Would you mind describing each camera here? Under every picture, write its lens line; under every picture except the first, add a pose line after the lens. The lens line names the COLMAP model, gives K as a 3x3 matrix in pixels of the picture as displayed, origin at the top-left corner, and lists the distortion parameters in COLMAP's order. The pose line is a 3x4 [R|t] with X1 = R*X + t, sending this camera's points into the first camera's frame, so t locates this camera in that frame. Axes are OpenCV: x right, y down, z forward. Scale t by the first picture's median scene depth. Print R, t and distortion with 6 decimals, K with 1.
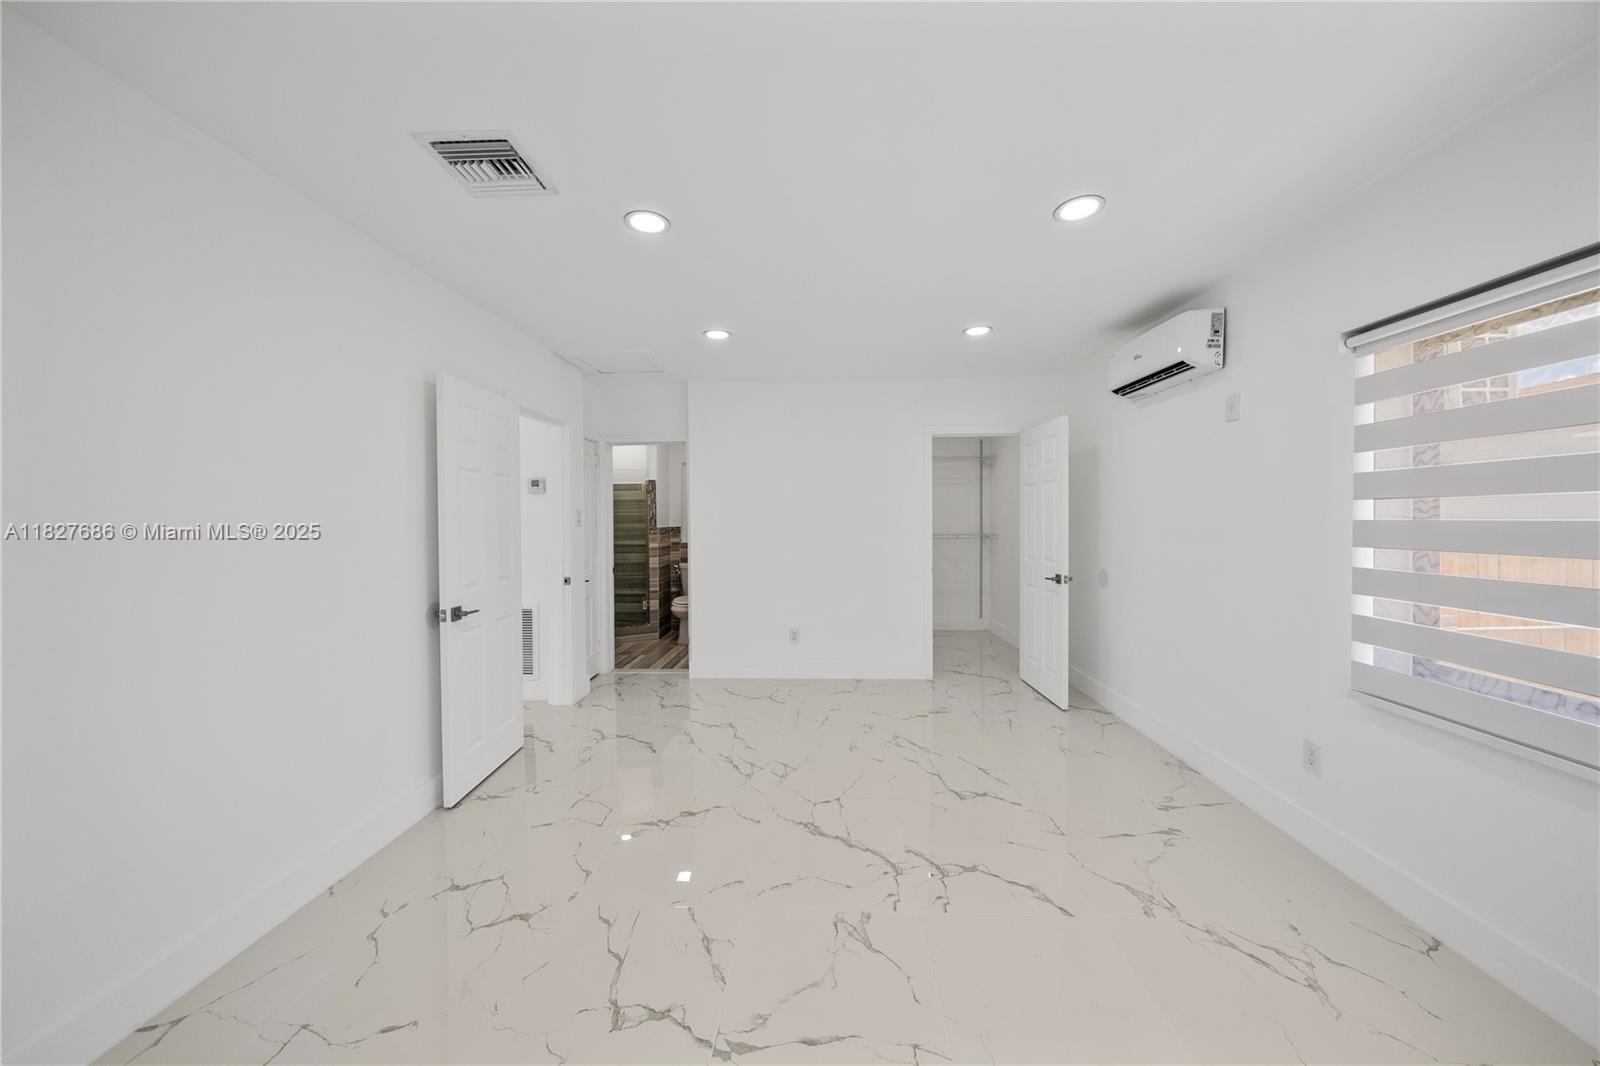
lens RADIAL K [[552.8, 0, 809.2], [0, 552.8, 530.7], [0, 0, 1]] dist [-0.008031, -0.000170]
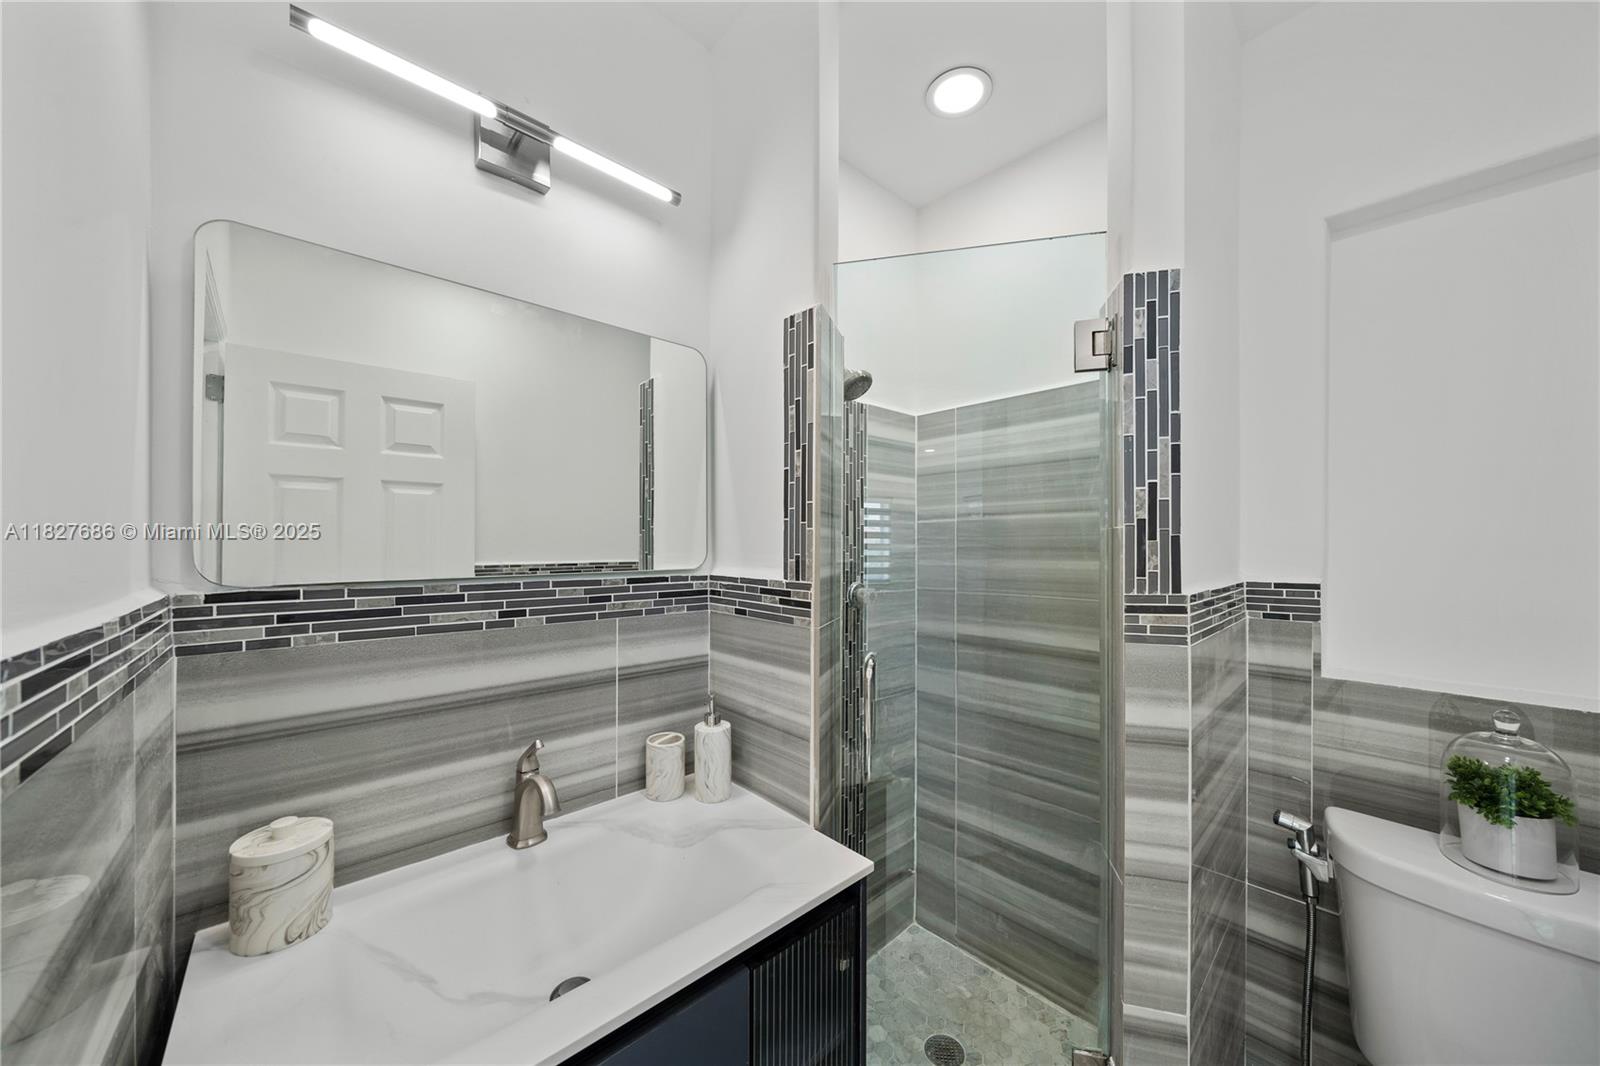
lens RADIAL K [[552.8, 0, 799.4], [0, 552.8, 541.9], [0, 0, 1]] dist [-0.008031, -0.000170]
pose [[0.703707, 0.006272, -0.710463, -0.364802], [-0.022193, 0.999667, -0.013156, -0.023647], [0.710144, 0.025025, 0.703612, 1.235066]]
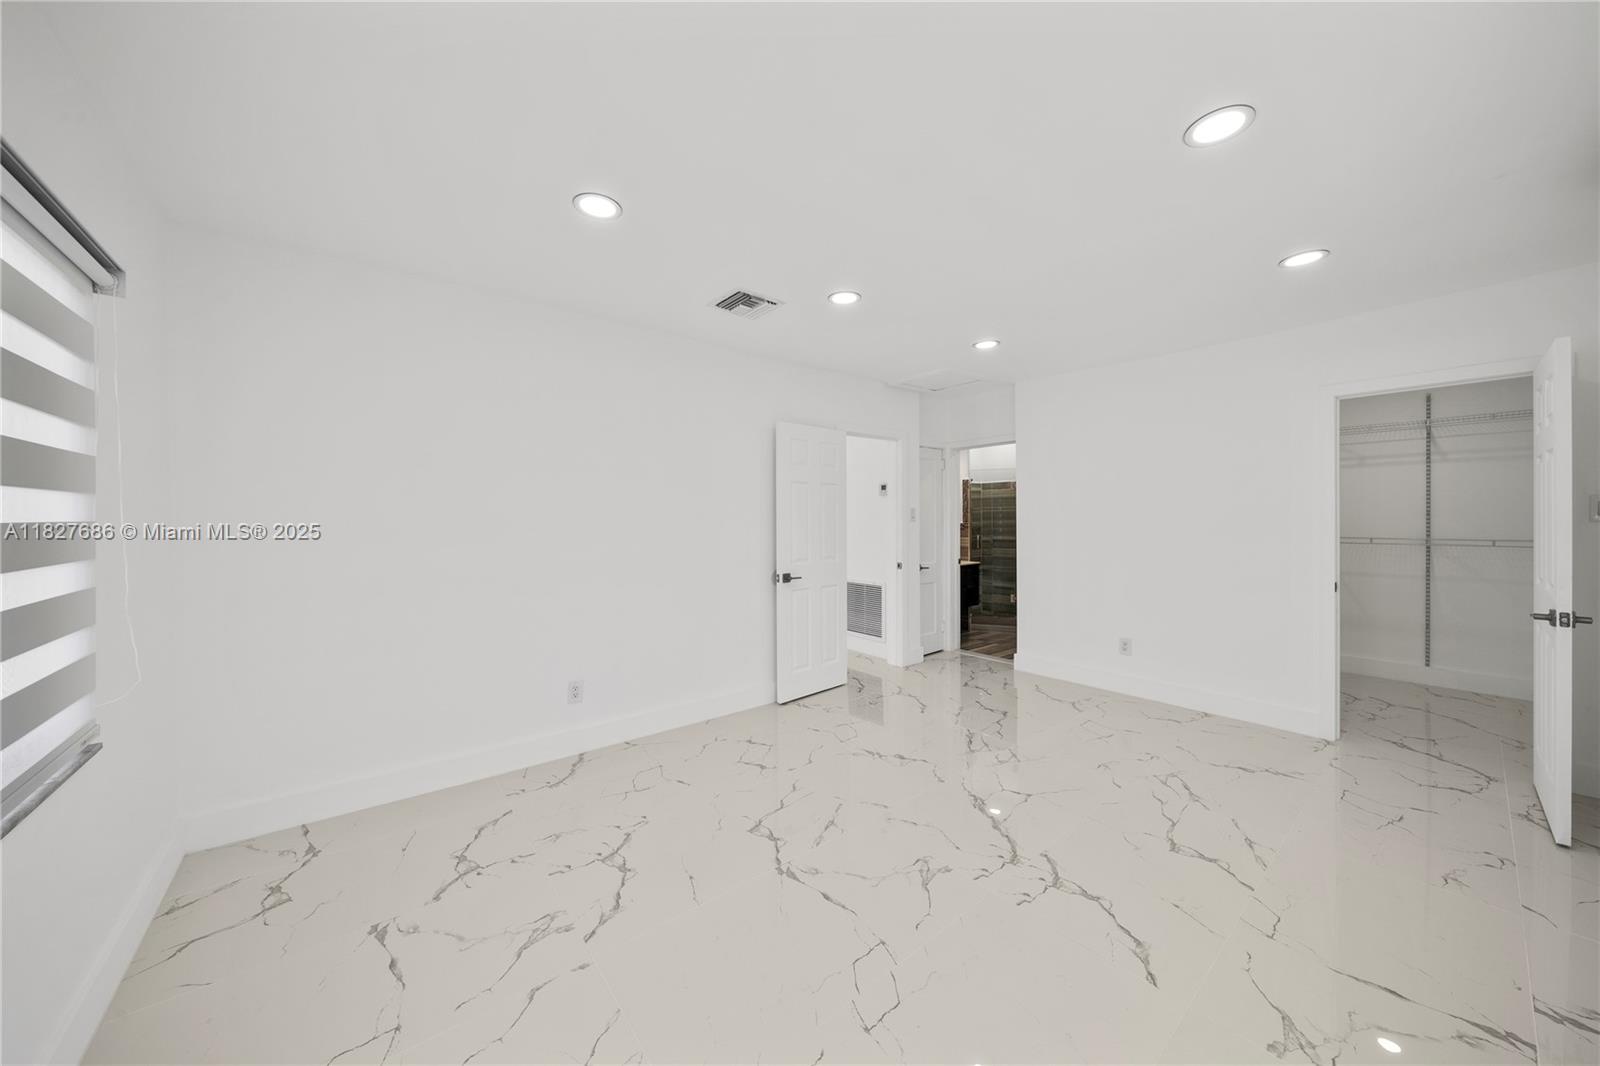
lens RADIAL K [[552.8, 0, 791.7], [0, 552.8, 524.2], [0, 0, 1]] dist [-0.008031, -0.000170]
pose [[0.653119, 0.011858, -0.757163, 0.321415], [-0.015855, 0.999872, 0.001983, -0.000442], [0.757090, 0.010710, 0.653223, 0.008044]]
